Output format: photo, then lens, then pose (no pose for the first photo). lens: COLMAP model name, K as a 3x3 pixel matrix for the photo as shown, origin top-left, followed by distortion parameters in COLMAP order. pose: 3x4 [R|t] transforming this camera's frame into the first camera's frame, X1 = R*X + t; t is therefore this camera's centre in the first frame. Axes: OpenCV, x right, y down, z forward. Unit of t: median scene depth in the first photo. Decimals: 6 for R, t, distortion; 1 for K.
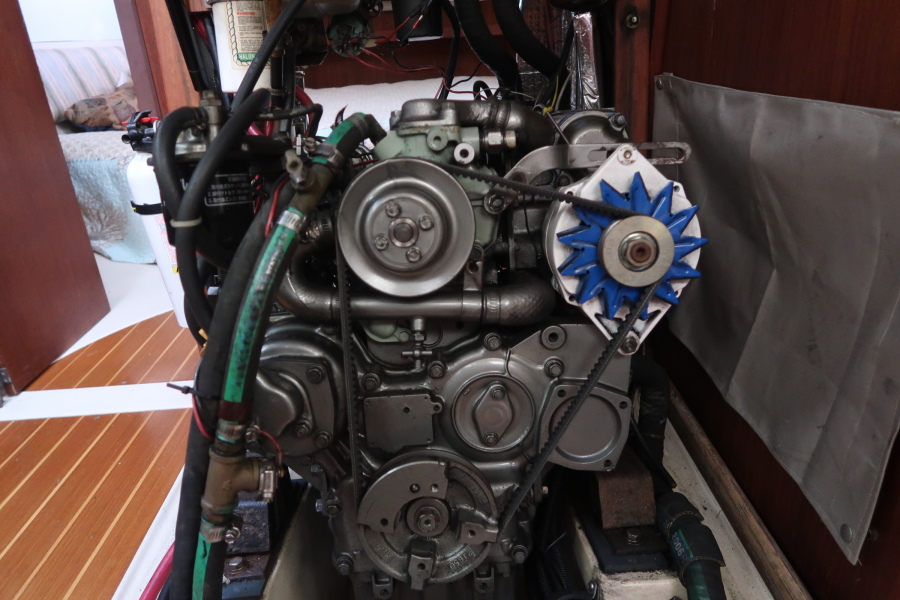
lens RADIAL K [[625.4, 0, 450.1], [0, 625.4, 296.7], [0, 0, 1]] dist [-0.020233, 0.011286]
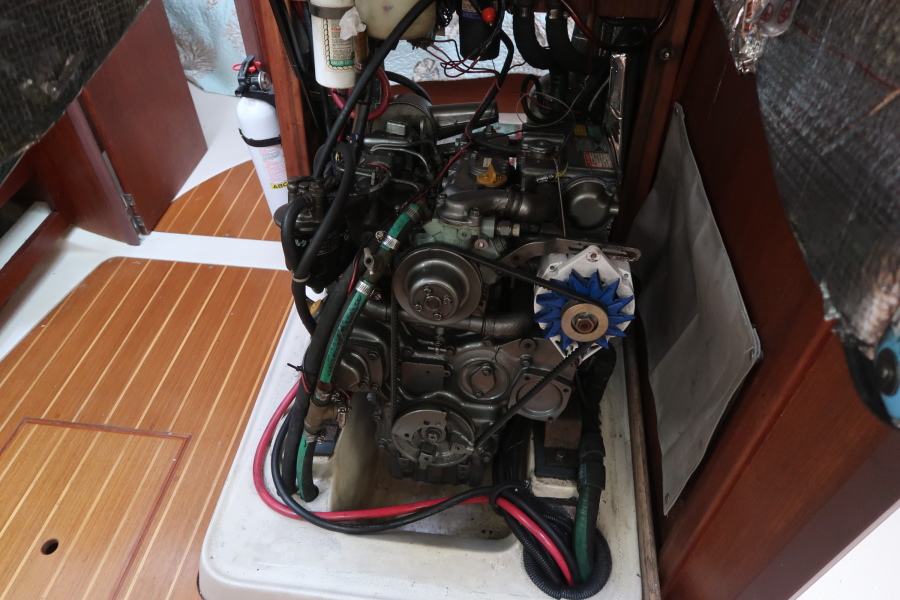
lens RADIAL K [[625.4, 0, 450.4], [0, 625.4, 301.6], [0, 0, 1]] dist [-0.020233, 0.011286]
pose [[0.986950, 0.150313, -0.057753, 0.049523], [-0.116910, 0.915517, 0.384918, -0.584532], [0.110732, -0.373143, 0.921142, -0.375192]]
